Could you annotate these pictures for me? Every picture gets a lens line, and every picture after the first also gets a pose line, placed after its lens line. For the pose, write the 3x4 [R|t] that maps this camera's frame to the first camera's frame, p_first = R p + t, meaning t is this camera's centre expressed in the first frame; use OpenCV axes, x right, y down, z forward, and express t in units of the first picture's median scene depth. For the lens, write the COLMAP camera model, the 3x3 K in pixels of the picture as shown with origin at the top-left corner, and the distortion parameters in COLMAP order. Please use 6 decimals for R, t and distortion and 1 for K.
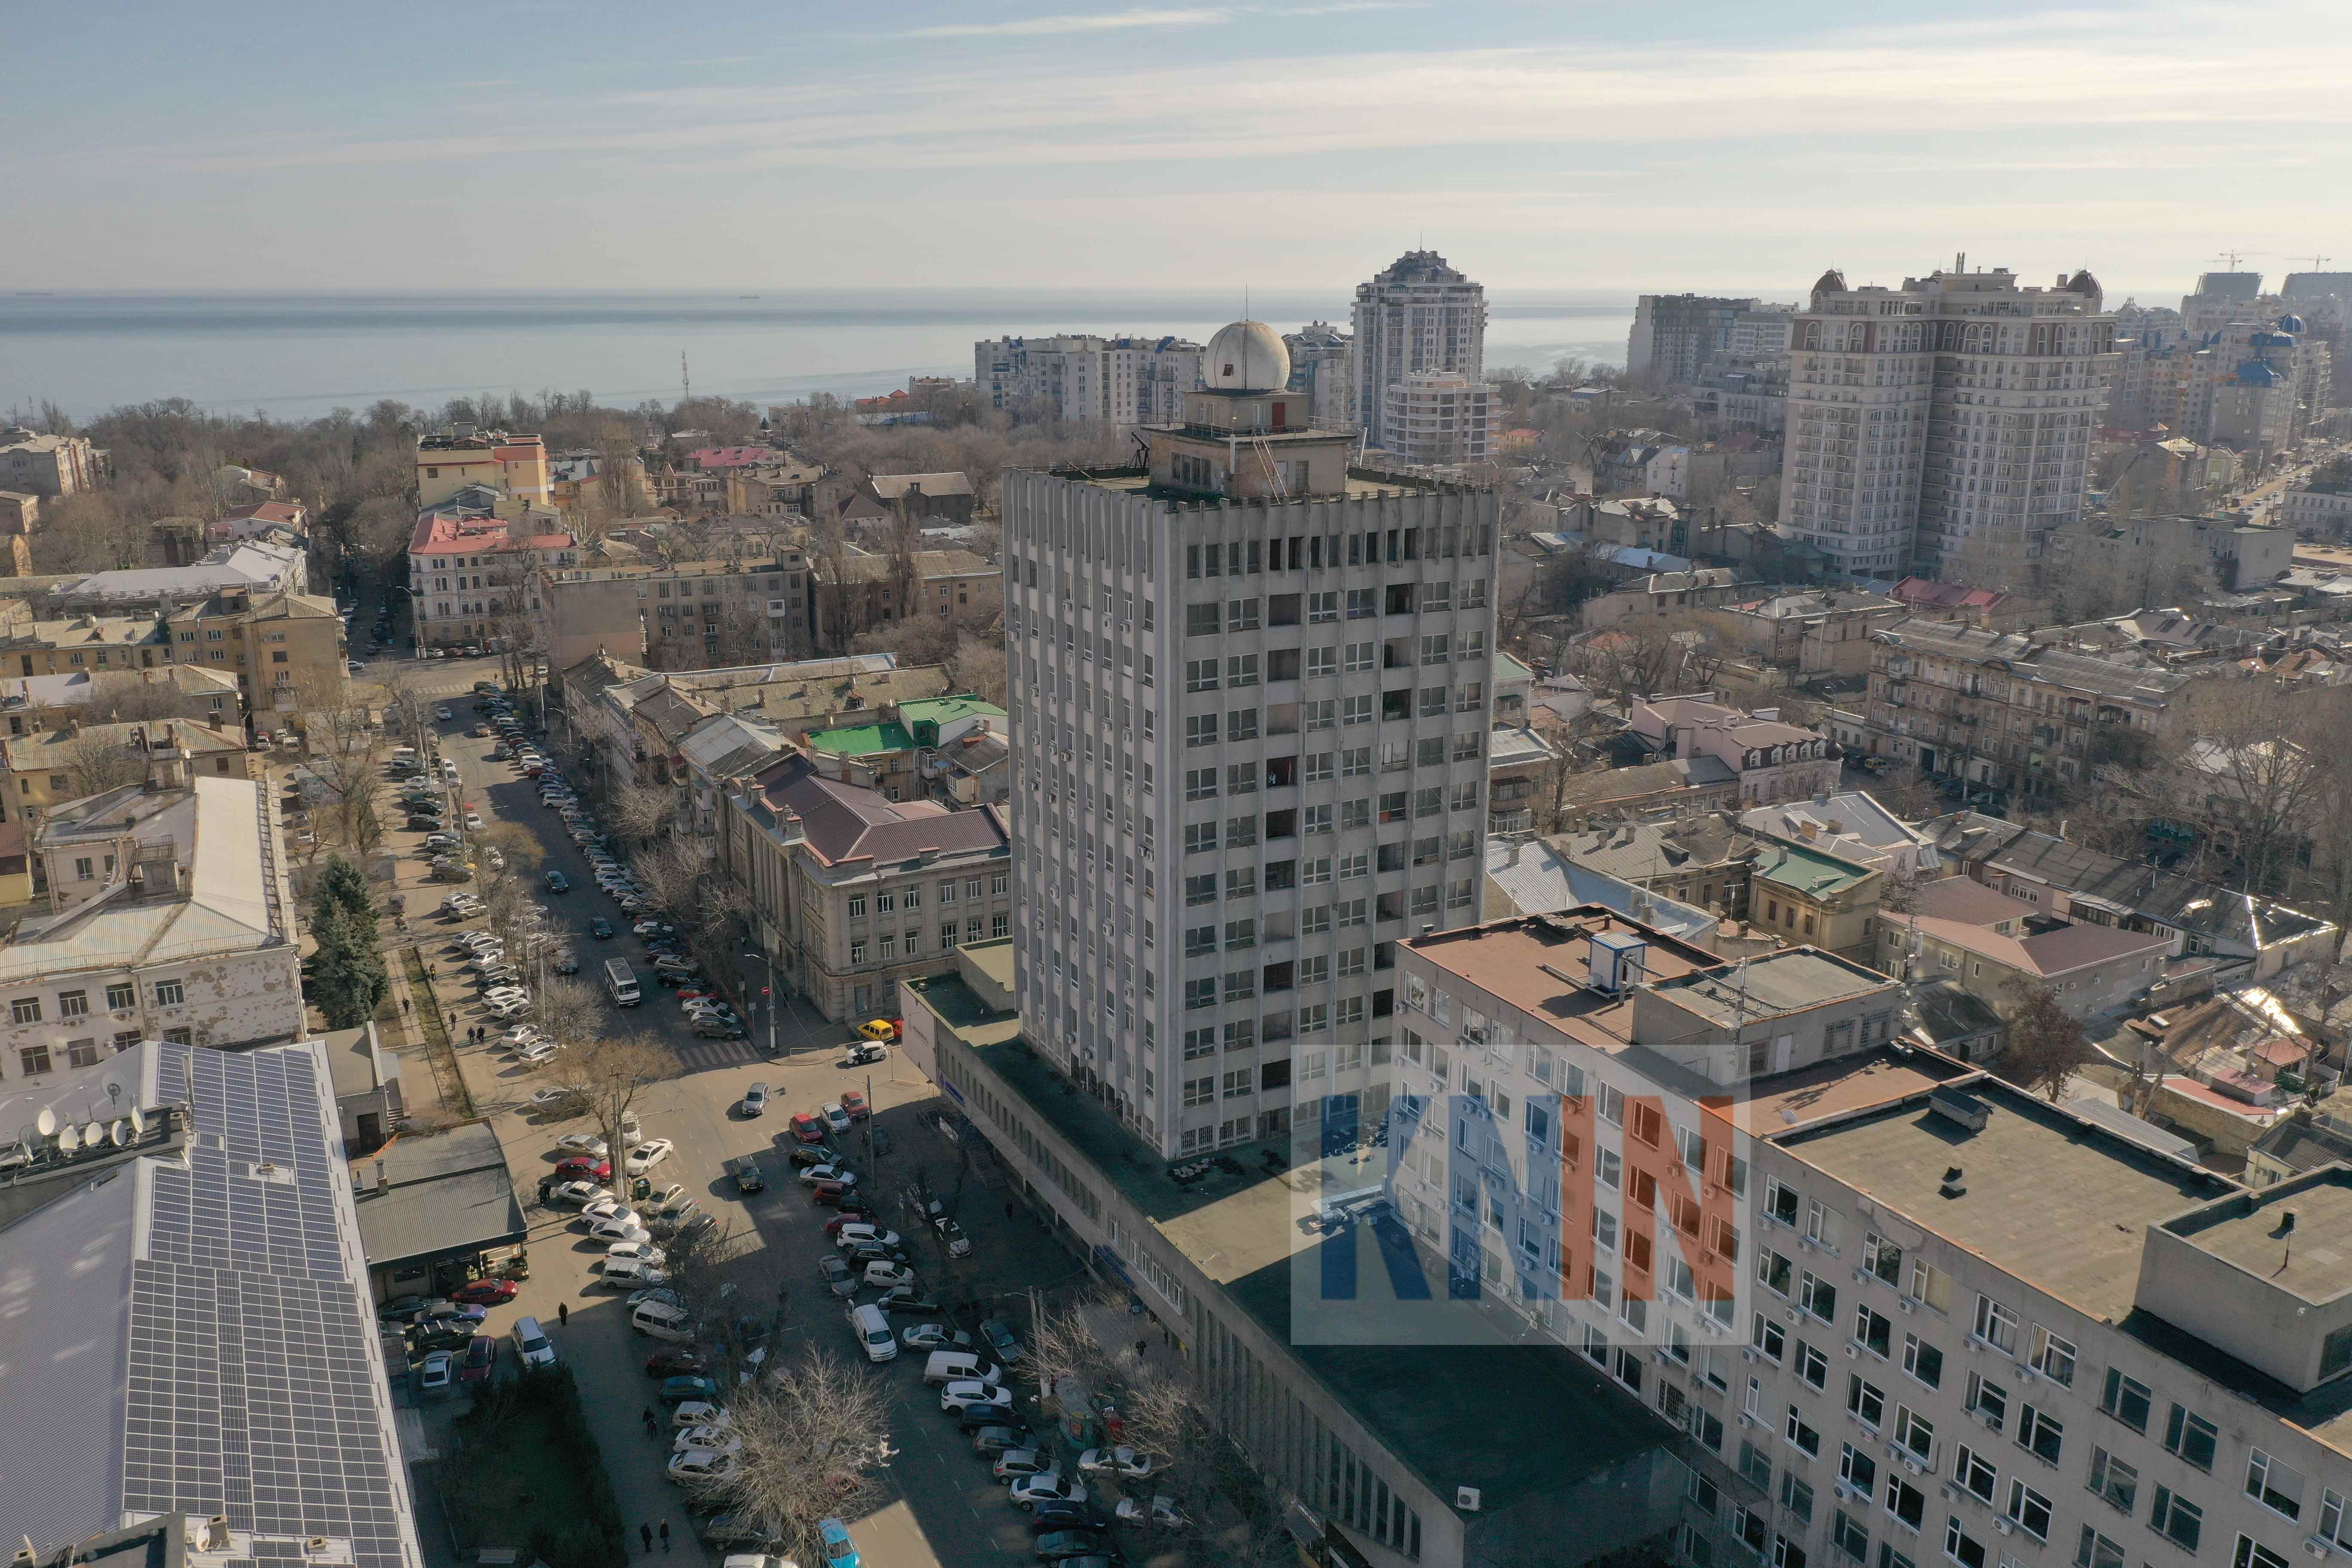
lens RADIAL K [[1848.8, 0, 1174.5], [0, 1848.8, 787.2], [0, 0, 1]] dist [0.005139, 0.003780]
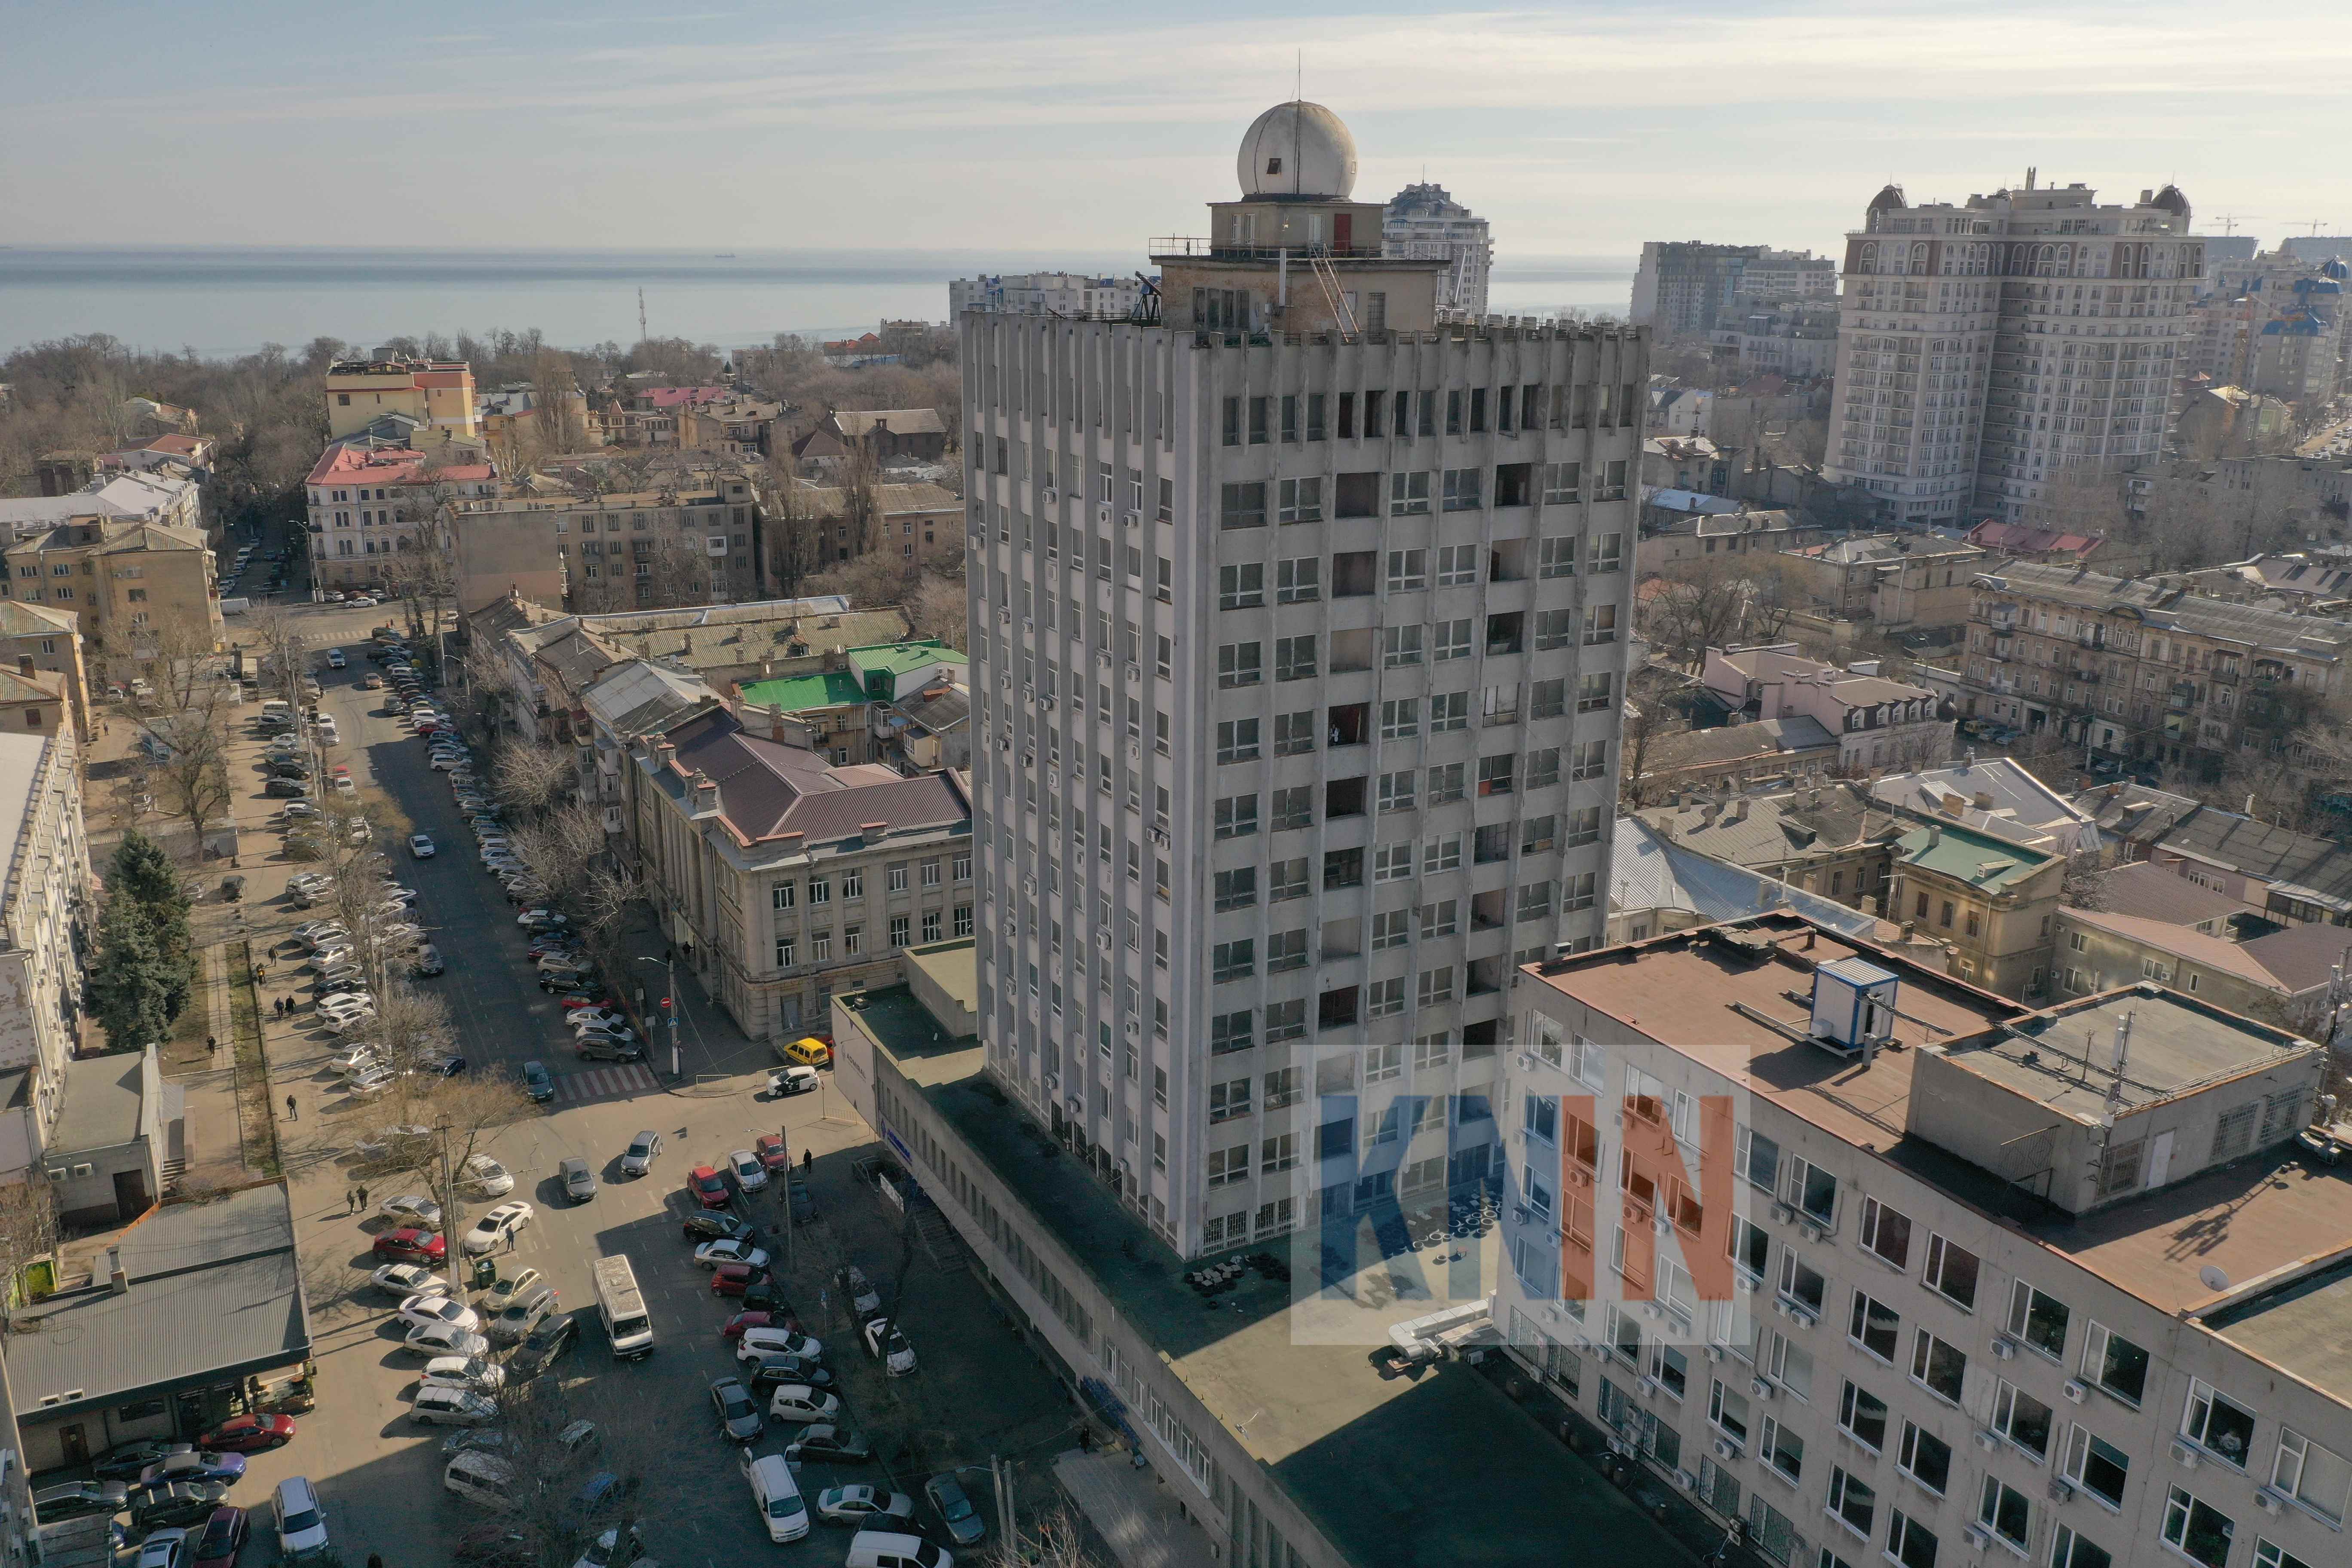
lens RADIAL K [[1848.8, 0, 1177.7], [0, 1848.8, 781.5], [0, 0, 1]] dist [0.005139, 0.003780]
pose [[0.999895, 0.004356, 0.013842, -0.012636], [-0.004565, 0.999876, 0.015098, 0.002153], [-0.013774, -0.015160, 0.999790, 0.201166]]
